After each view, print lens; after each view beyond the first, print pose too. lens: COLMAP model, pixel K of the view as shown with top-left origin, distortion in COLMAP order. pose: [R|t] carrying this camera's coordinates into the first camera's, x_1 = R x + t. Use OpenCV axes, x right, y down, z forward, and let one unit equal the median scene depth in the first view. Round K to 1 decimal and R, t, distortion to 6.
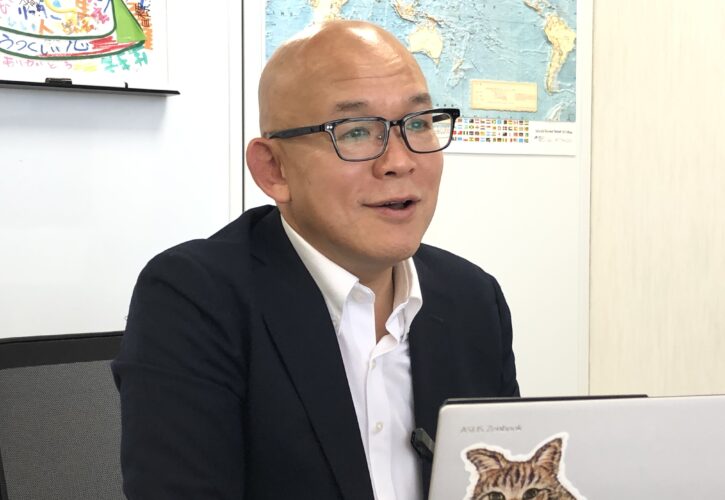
lens RADIAL K [[1239.2, 0, 363.3], [0, 1239.2, 239.0], [0, 0, 1]] dist [0.128026, -0.148002]
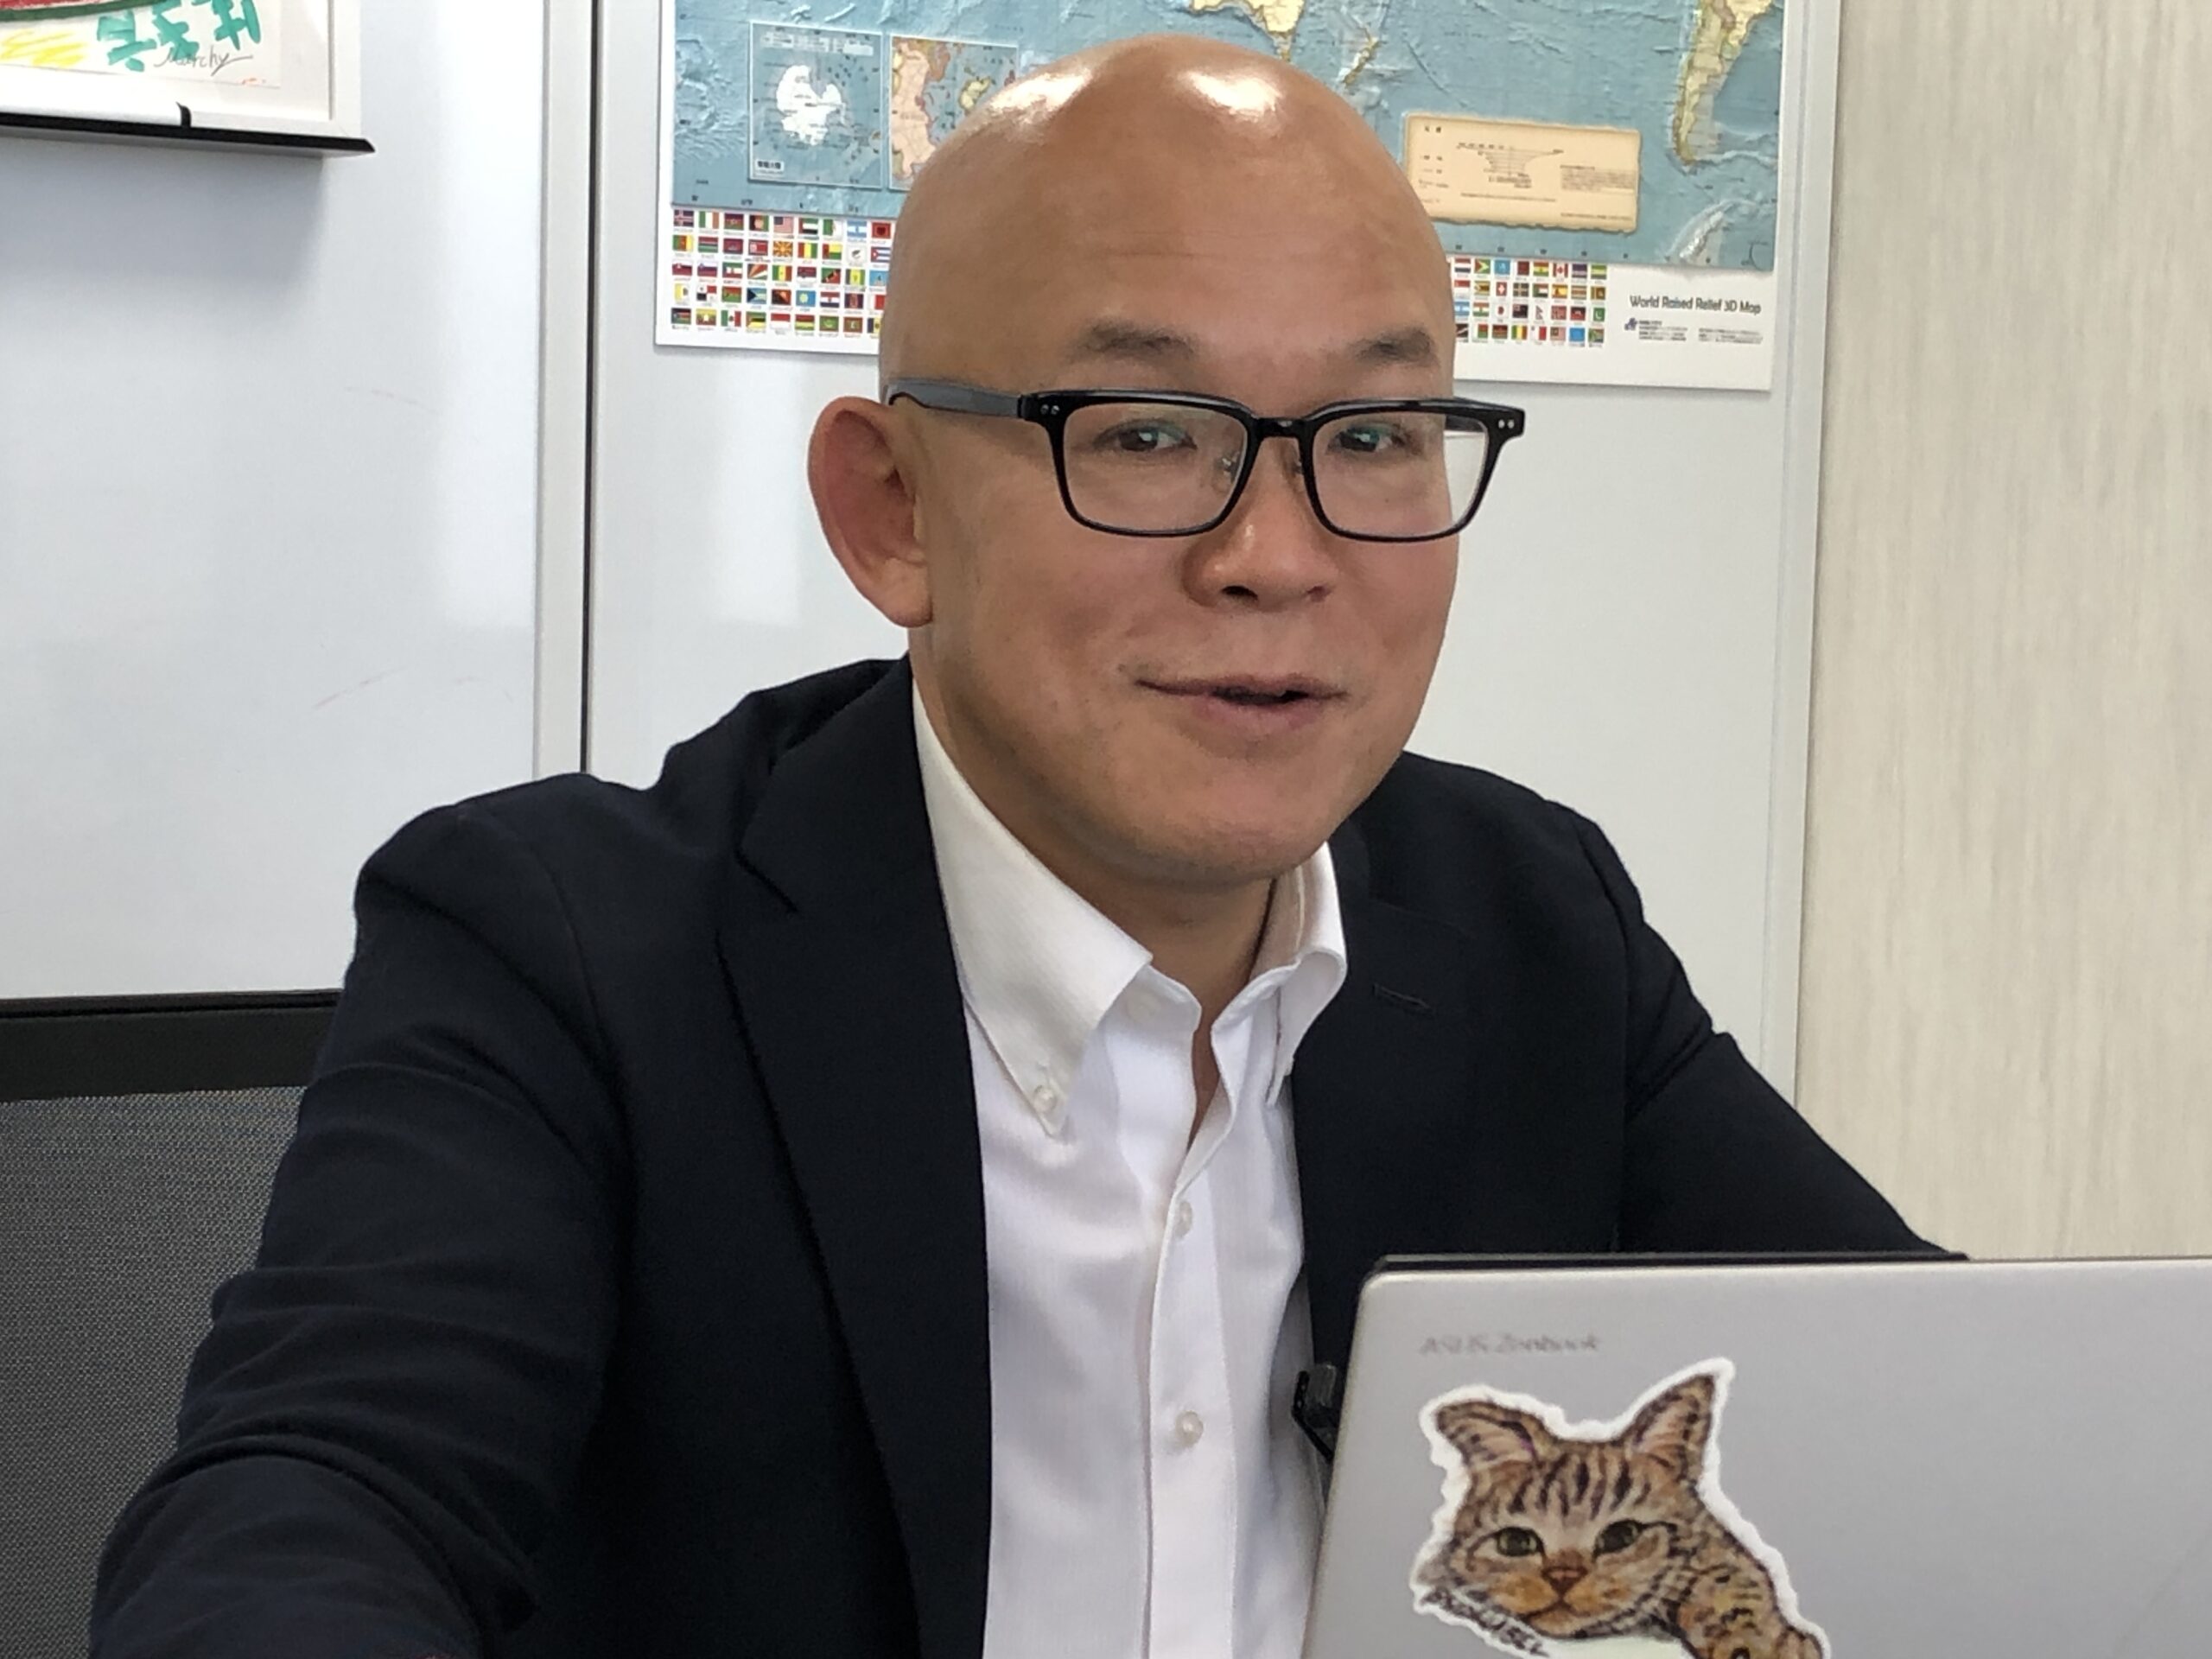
lens RADIAL K [[4550.4, 0, 1106.0], [0, 4550.4, 829.5], [0, 0, 1]] dist [0.267328, -1.422847]
pose [[0.999389, 0.021019, 0.027923, -0.035255], [-0.022053, 0.999063, 0.037252, -0.025422], [-0.027114, -0.037845, 0.998916, -0.189075]]
